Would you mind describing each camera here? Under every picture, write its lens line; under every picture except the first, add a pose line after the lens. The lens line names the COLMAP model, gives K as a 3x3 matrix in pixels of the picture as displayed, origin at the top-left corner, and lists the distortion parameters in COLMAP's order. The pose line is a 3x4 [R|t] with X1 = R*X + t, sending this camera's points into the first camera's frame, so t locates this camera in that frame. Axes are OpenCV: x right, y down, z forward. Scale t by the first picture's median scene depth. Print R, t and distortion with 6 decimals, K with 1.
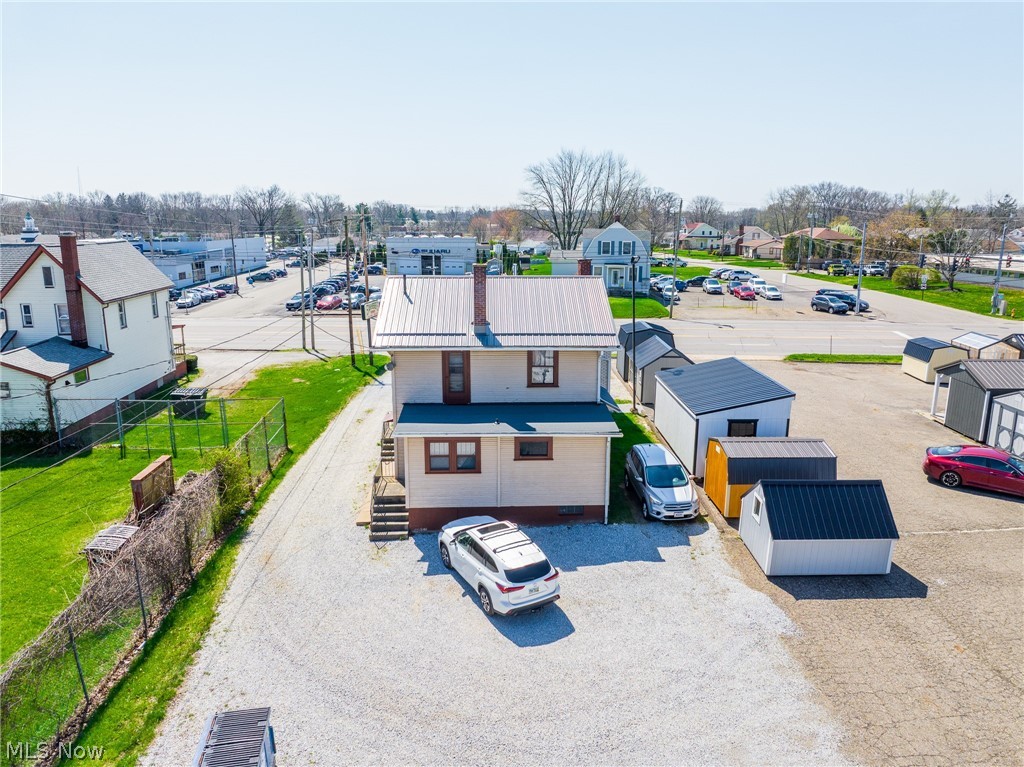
lens RADIAL K [[716.5, 0, 522.5], [0, 716.5, 381.2], [0, 0, 1]] dist [-0.034000, 0.000395]
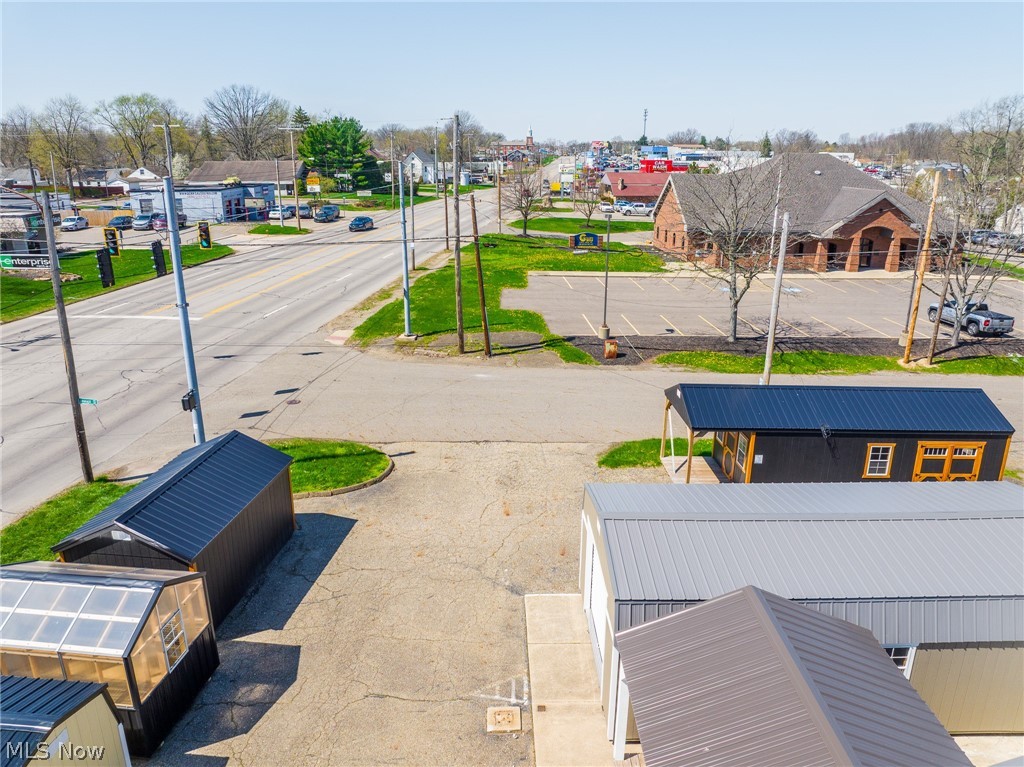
lens RADIAL K [[718.3, 0, 516.3], [0, 718.3, 387.1], [0, 0, 1]] dist [-0.032384, -0.000124]
pose [[-0.004036, -0.316880, 0.948457, 0.249682], [0.218126, 0.925347, 0.310087, -0.112371], [-0.975912, 0.208135, 0.065385, 0.480788]]
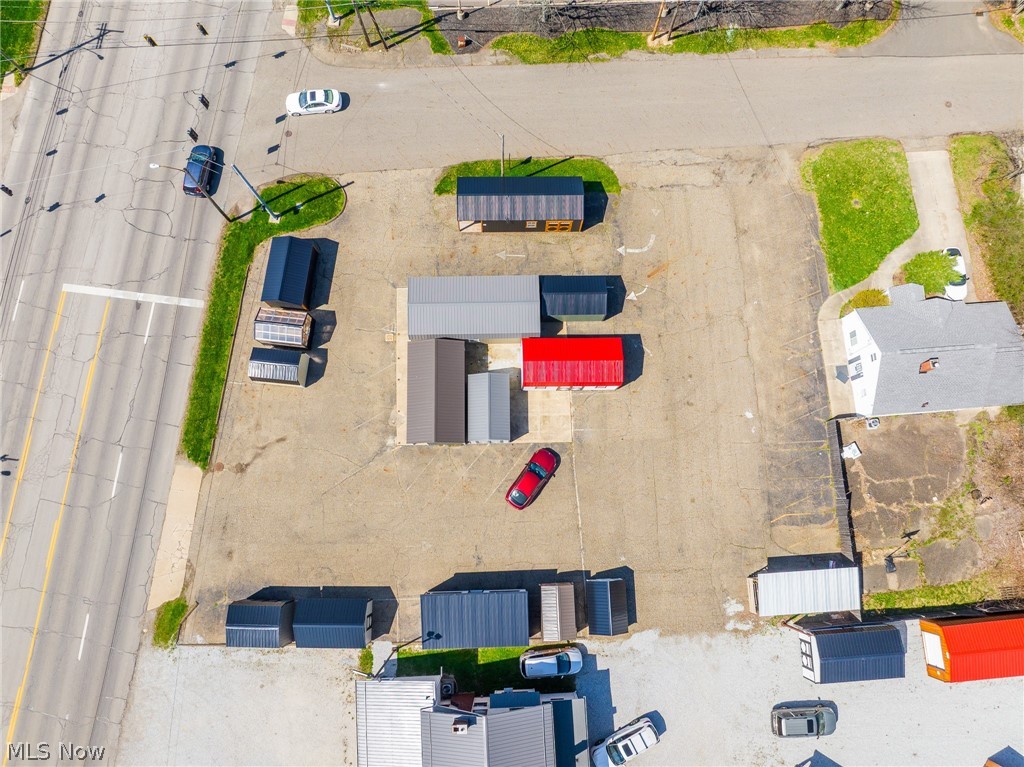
lens RADIAL K [[716.5, 0, 522.5], [0, 716.5, 381.2], [0, 0, 1]] dist [-0.034000, 0.000395]
pose [[-0.002457, -0.985008, 0.172489, 0.217290], [0.222777, 0.167616, 0.960352, -0.670180], [-0.974866, 0.040786, 0.219025, 0.210644]]
